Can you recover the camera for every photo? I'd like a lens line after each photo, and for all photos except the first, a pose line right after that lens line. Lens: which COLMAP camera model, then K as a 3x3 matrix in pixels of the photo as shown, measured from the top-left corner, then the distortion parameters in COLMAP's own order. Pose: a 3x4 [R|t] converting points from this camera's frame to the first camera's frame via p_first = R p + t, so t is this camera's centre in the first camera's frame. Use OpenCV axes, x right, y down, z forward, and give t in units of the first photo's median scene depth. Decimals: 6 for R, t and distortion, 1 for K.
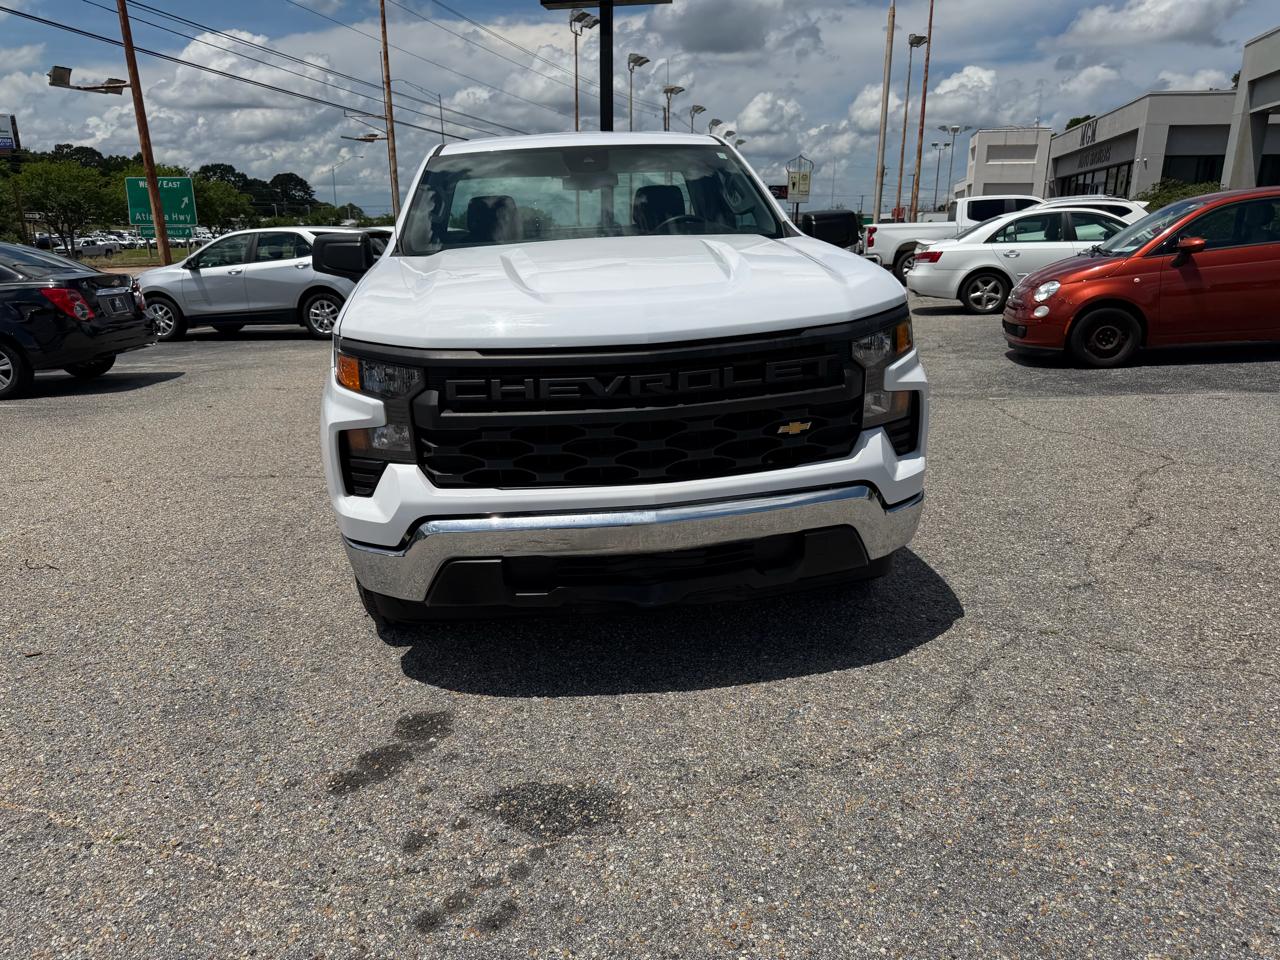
lens RADIAL K [[907.5, 0, 629.1], [0, 907.5, 480.2], [0, 0, 1]] dist [0.025320, -0.029491]
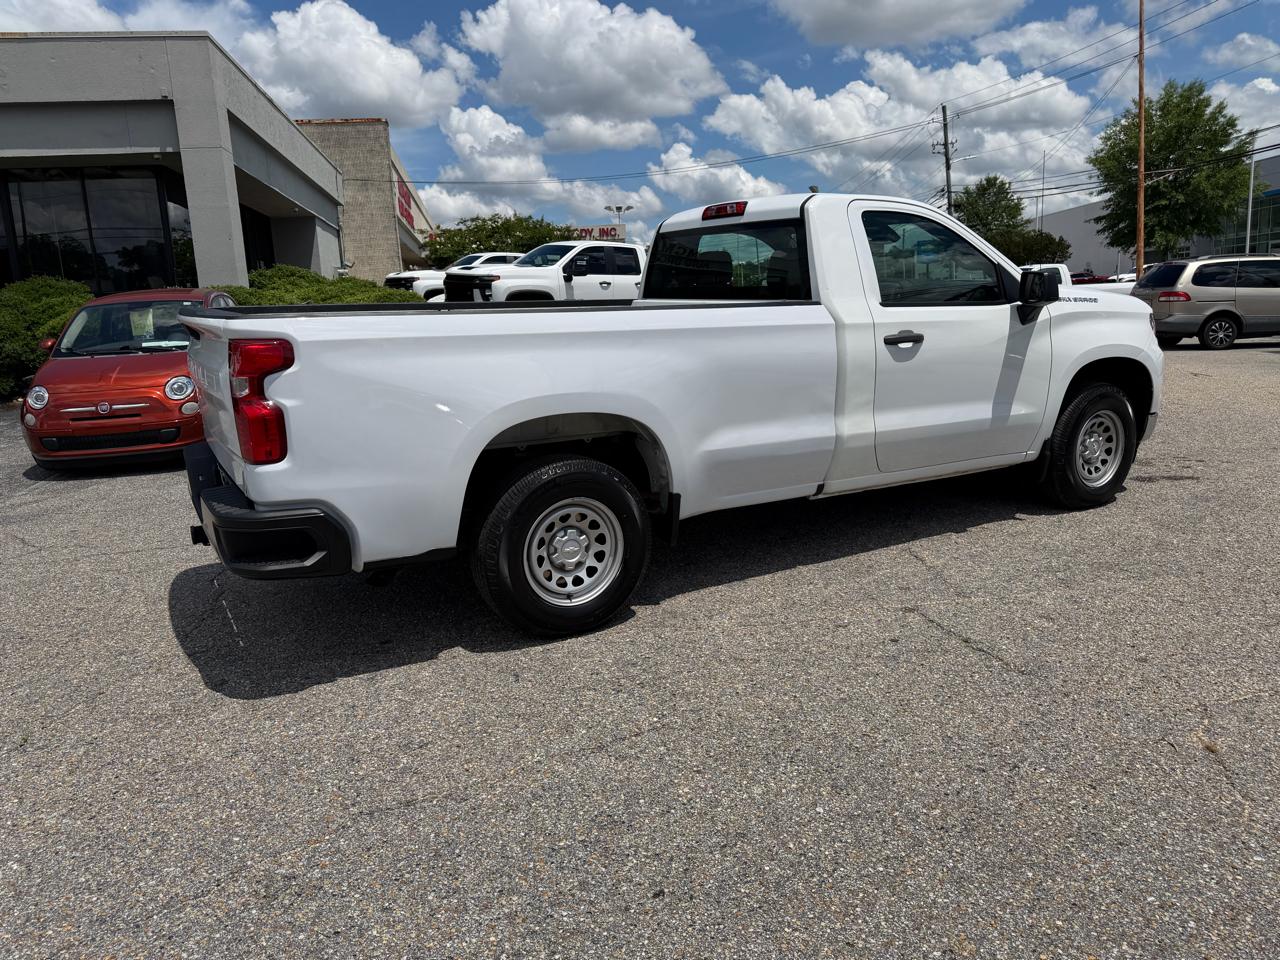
lens RADIAL K [[907.5, 0, 632.7], [0, 907.5, 477.8], [0, 0, 1]] dist [0.025320, -0.029491]
pose [[-0.385377, -0.145622, 0.911196, -1.677819], [0.297574, 0.915102, 0.272101, -0.682869], [-0.873461, 0.376010, -0.309325, 2.618786]]
